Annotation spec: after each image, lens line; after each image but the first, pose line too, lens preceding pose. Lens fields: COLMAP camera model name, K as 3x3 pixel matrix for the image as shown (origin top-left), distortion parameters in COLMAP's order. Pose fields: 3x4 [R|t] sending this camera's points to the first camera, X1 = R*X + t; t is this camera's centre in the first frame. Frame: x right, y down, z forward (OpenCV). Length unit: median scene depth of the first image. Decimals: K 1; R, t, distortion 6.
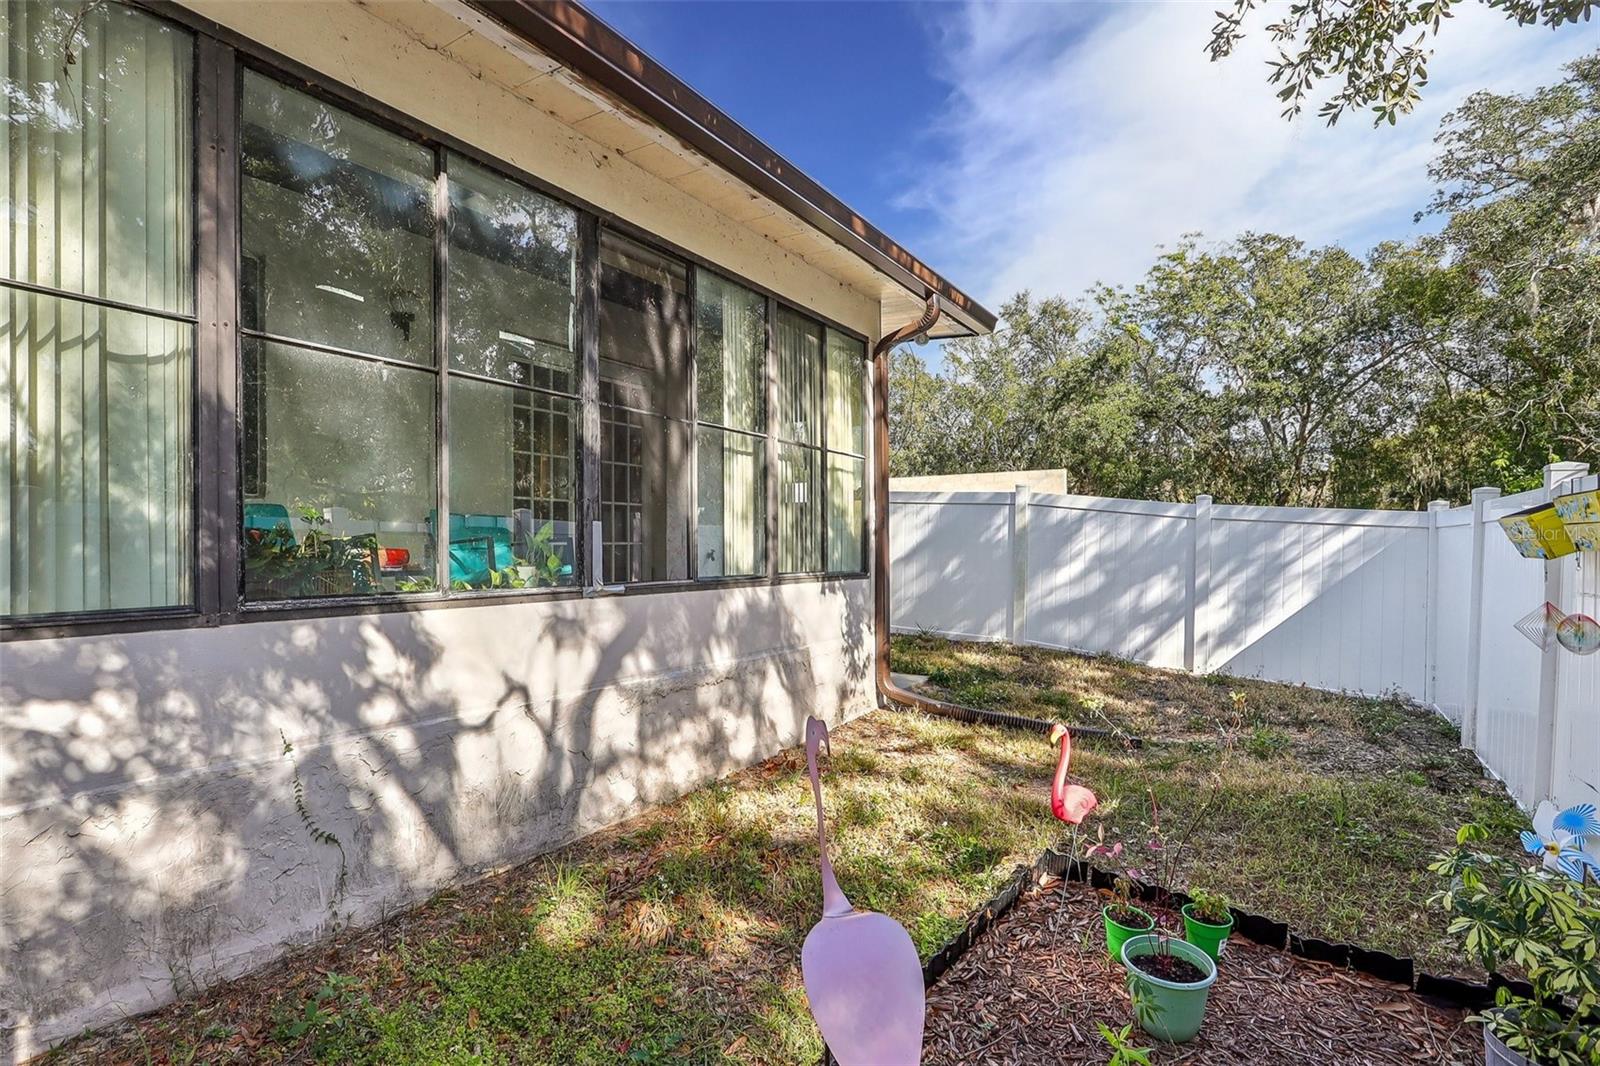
lens RADIAL K [[733.4, 0, 805.6], [0, 733.4, 512.9], [0, 0, 1]] dist [-0.001541, 0.000134]
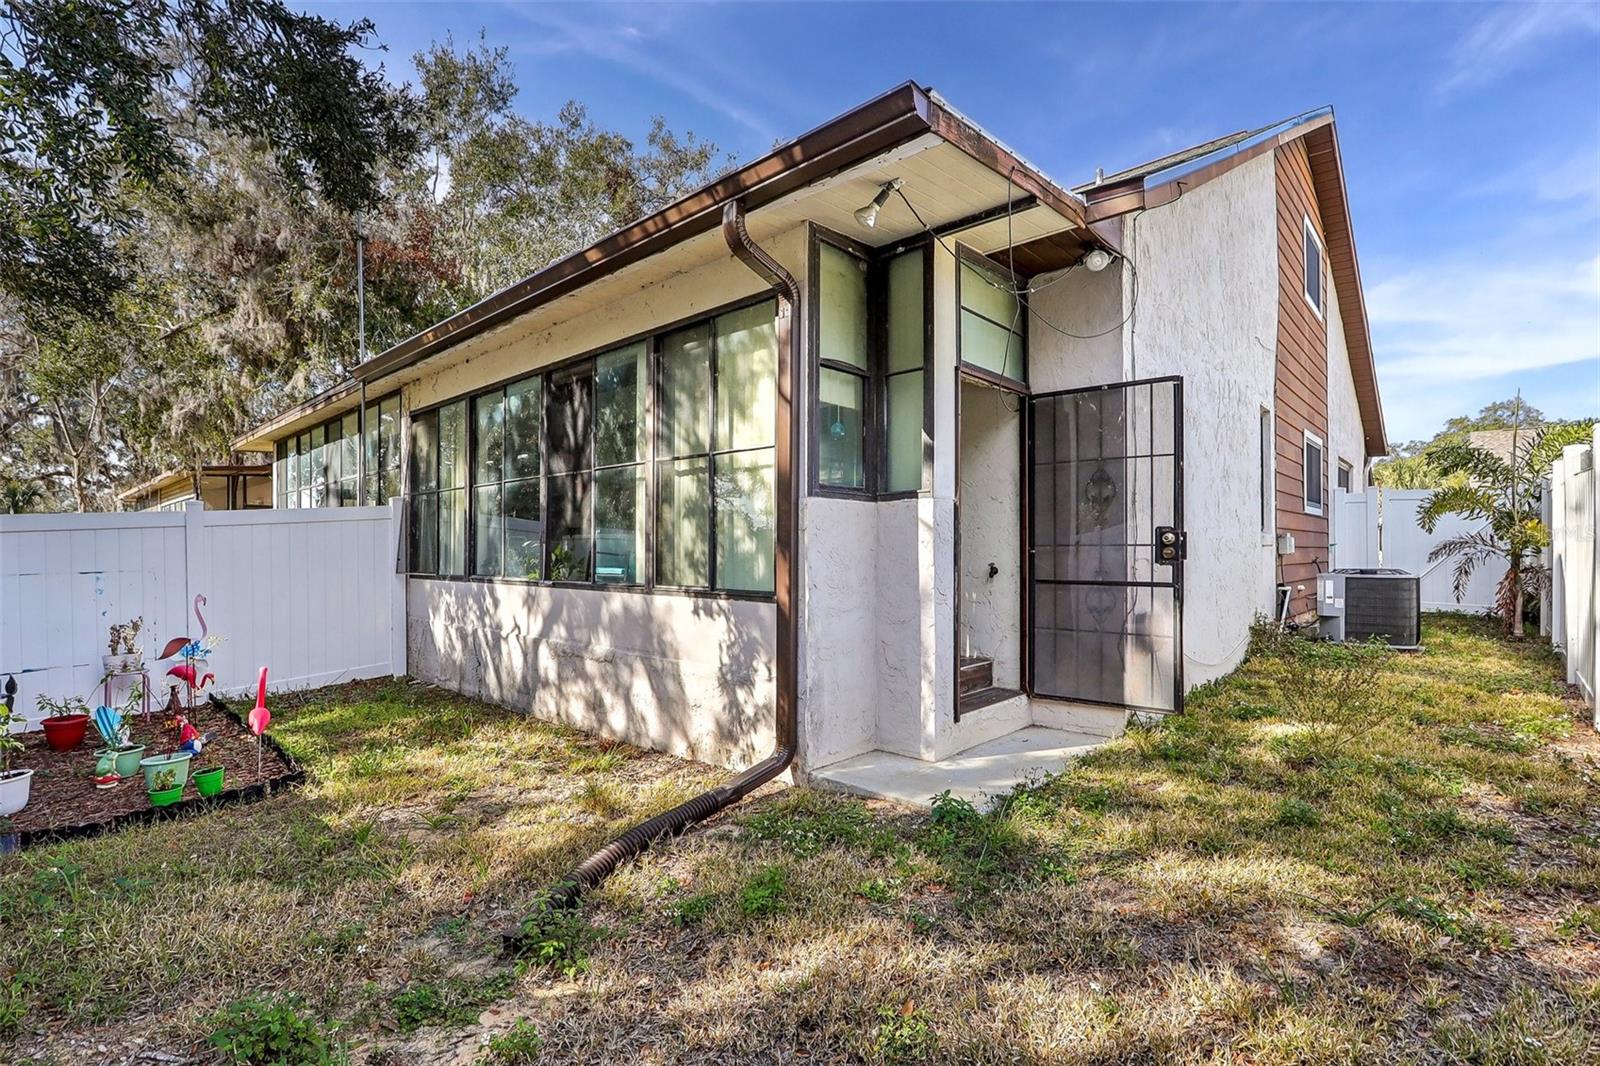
lens RADIAL K [[728.9, 0, 792.2], [0, 728.9, 528.7], [0, 0, 1]] dist [-0.001073, -0.000109]
pose [[-0.159789, -0.046649, -0.986048, 1.151674], [0.033291, 0.998060, -0.052612, 0.073730], [0.986590, -0.041234, -0.157926, 1.582841]]
